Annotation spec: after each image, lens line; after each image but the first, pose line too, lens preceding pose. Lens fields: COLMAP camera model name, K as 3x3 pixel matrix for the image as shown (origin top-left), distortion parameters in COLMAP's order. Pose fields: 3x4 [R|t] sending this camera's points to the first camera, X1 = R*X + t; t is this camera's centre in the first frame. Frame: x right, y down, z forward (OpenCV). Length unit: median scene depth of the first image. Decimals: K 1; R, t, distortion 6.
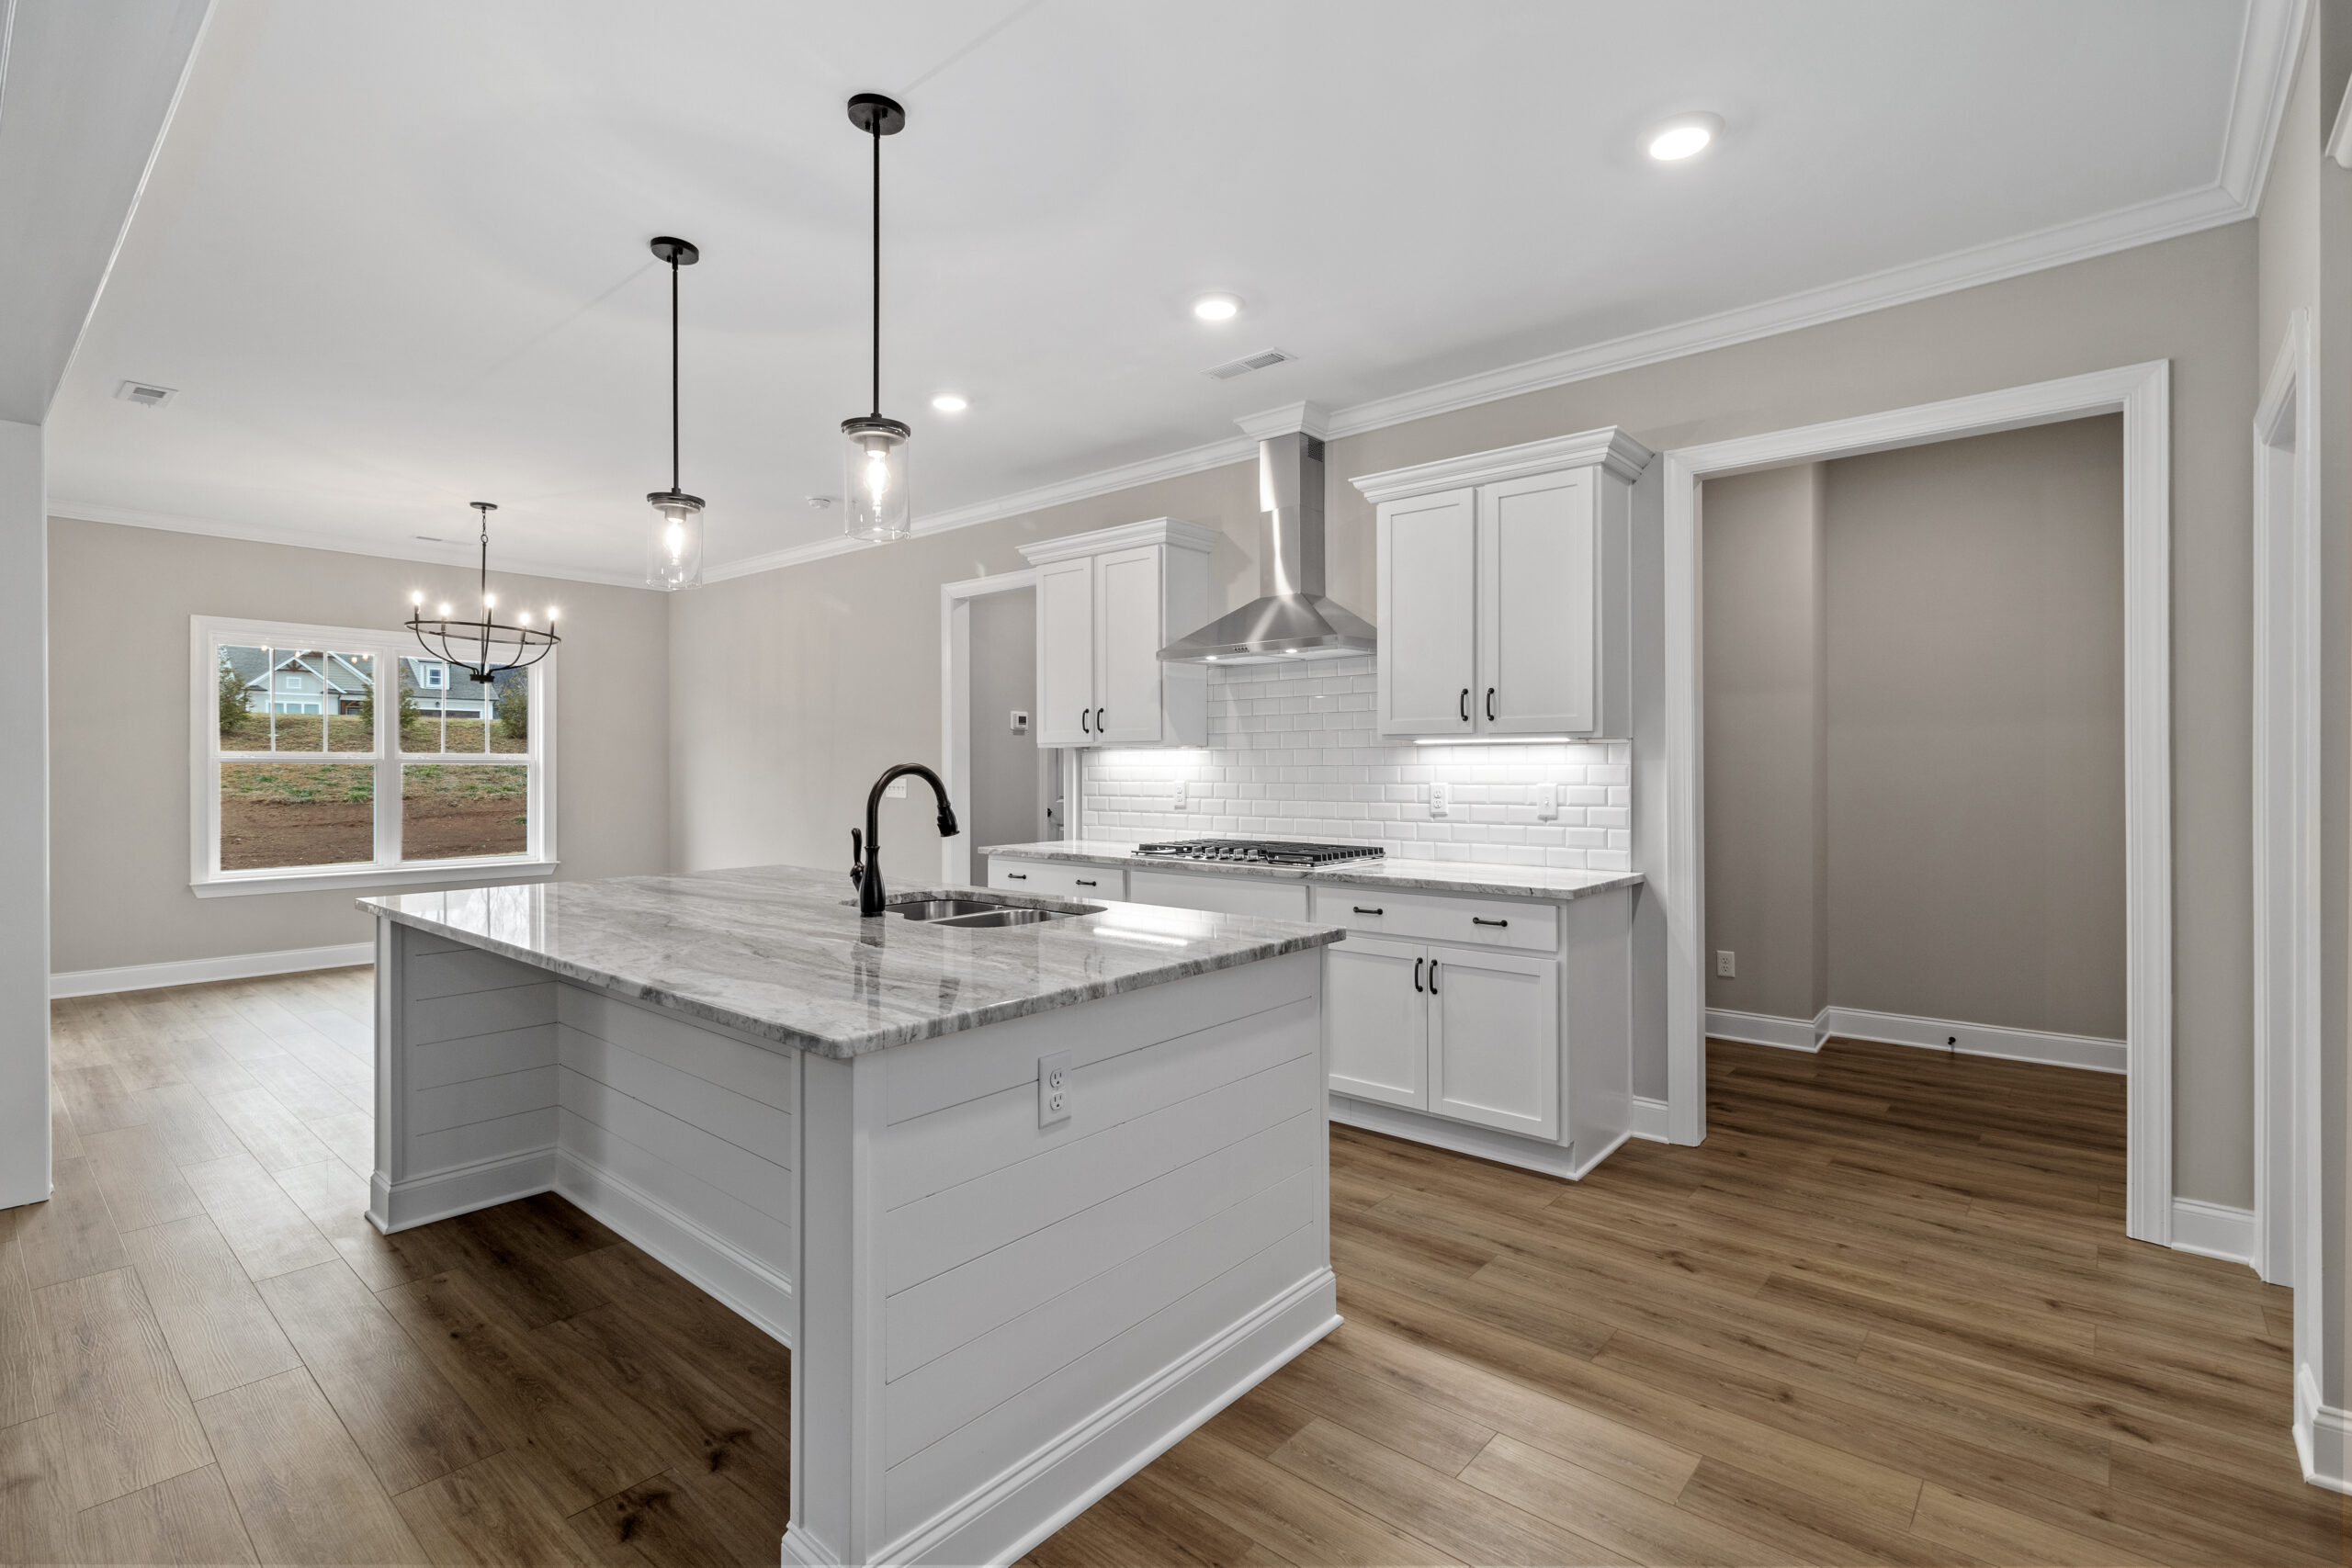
lens RADIAL K [[1087.8, 0, 1178.6], [0, 1087.8, 769.2], [0, 0, 1]] dist [0.004353, -0.000087]
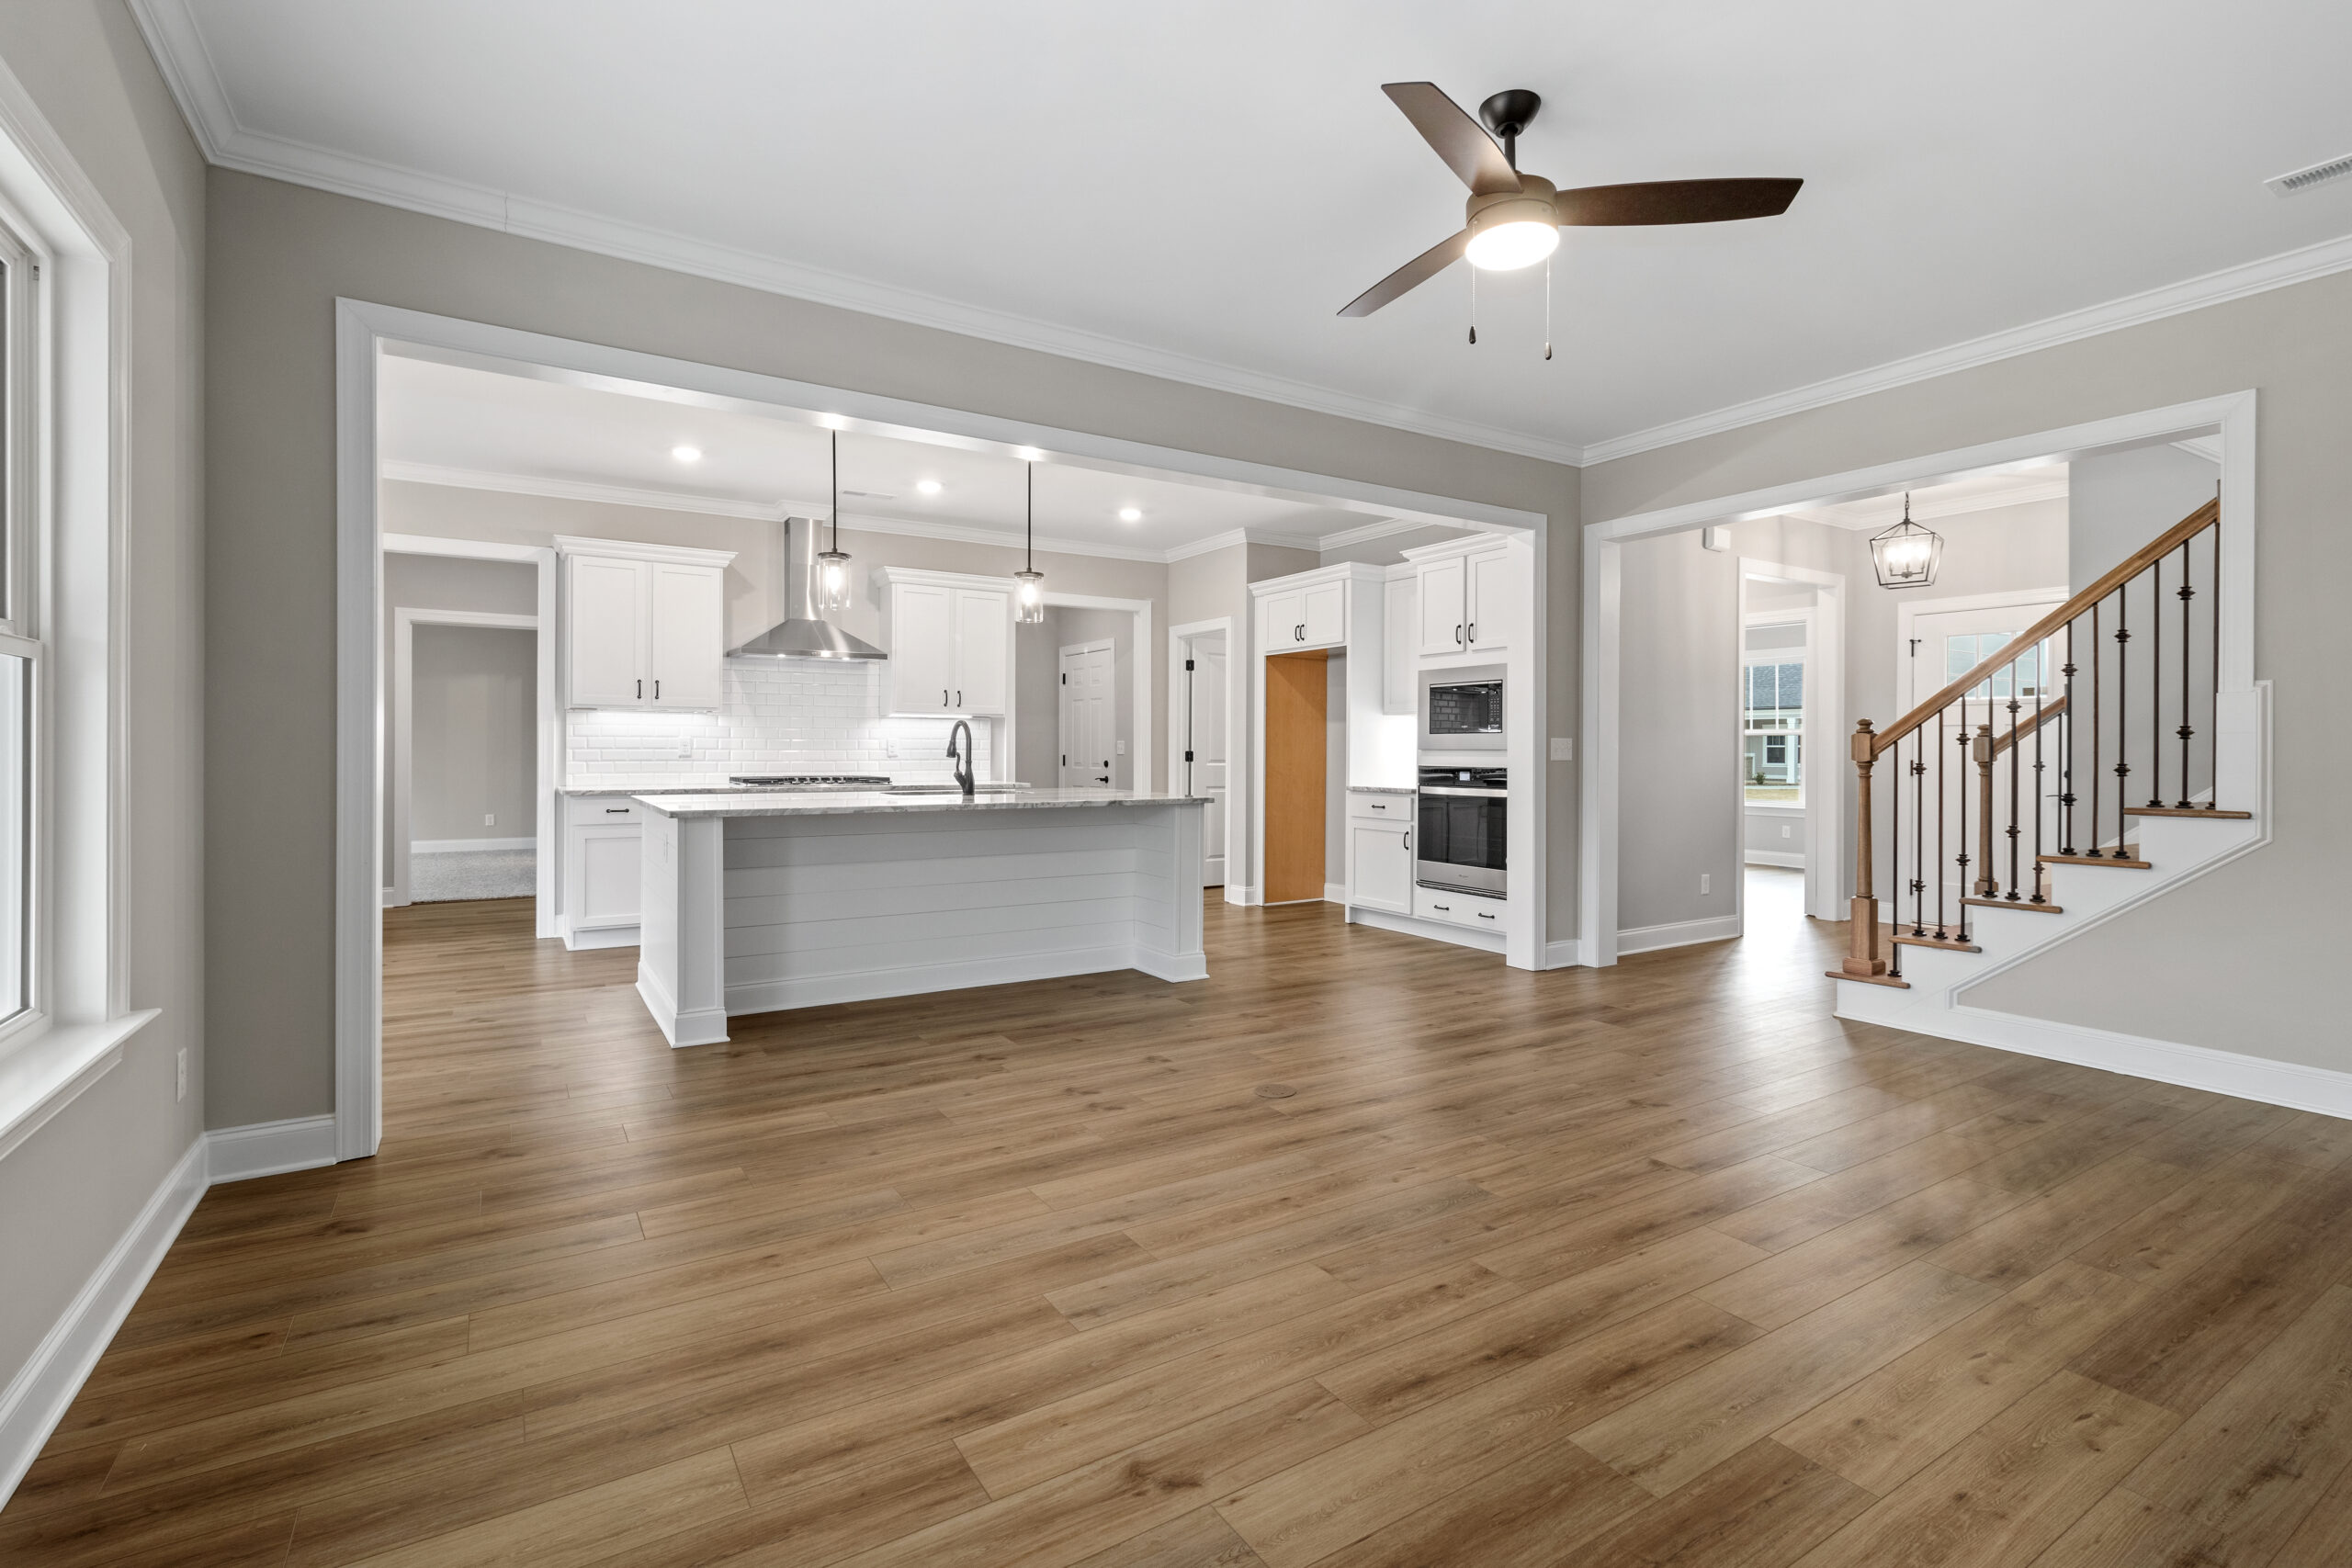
lens RADIAL K [[1103.3, 0, 1191.7], [0, 1103.3, 756.7], [0, 0, 1]] dist [-0.001263, -0.000104]
pose [[0.286627, 0.000530, 0.958042, -1.718976], [-0.005067, 0.999987, 0.000963, 0.047362], [-0.958029, -0.005131, 0.286626, -0.008743]]
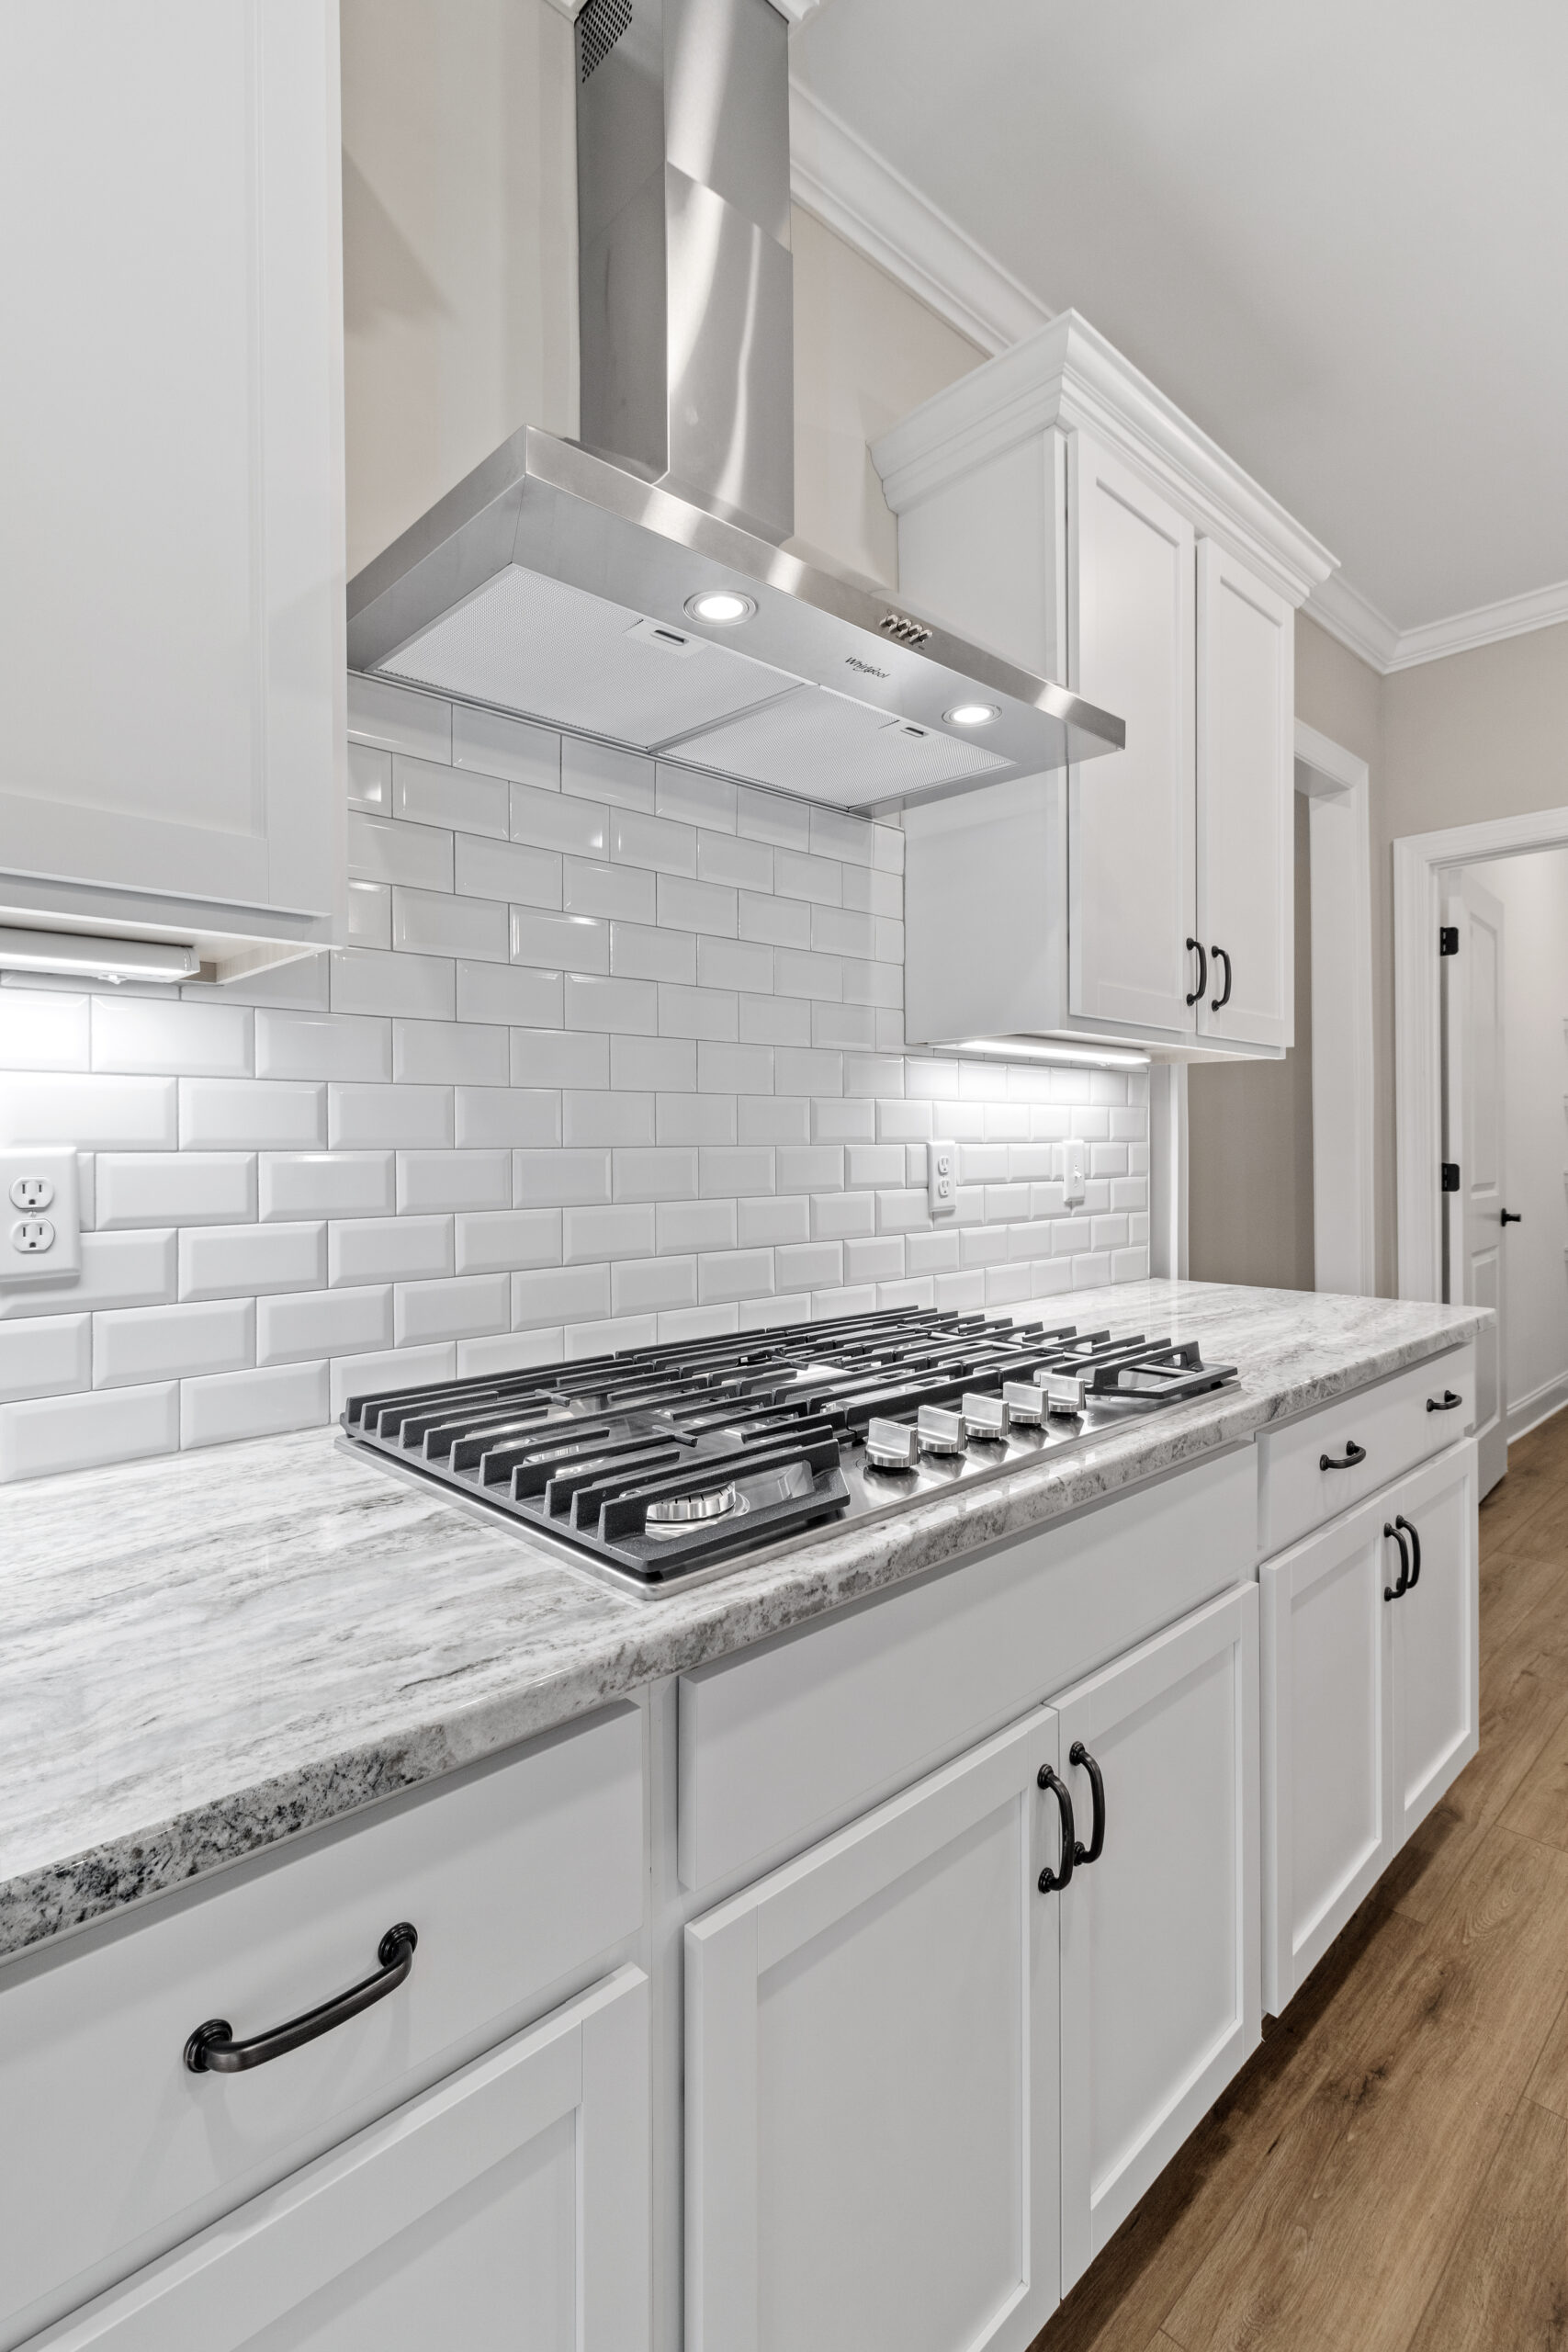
lens RADIAL K [[1087.8, 0, 742.5], [0, 1087.8, 1139.9], [0, 0, 1]] dist [0.004353, -0.000087]
pose [[0.106310, 0.004627, 0.994322, -0.268785], [0.003054, 0.999983, -0.004980, 0.017497], [-0.994328, 0.003566, 0.106294, 1.284976]]
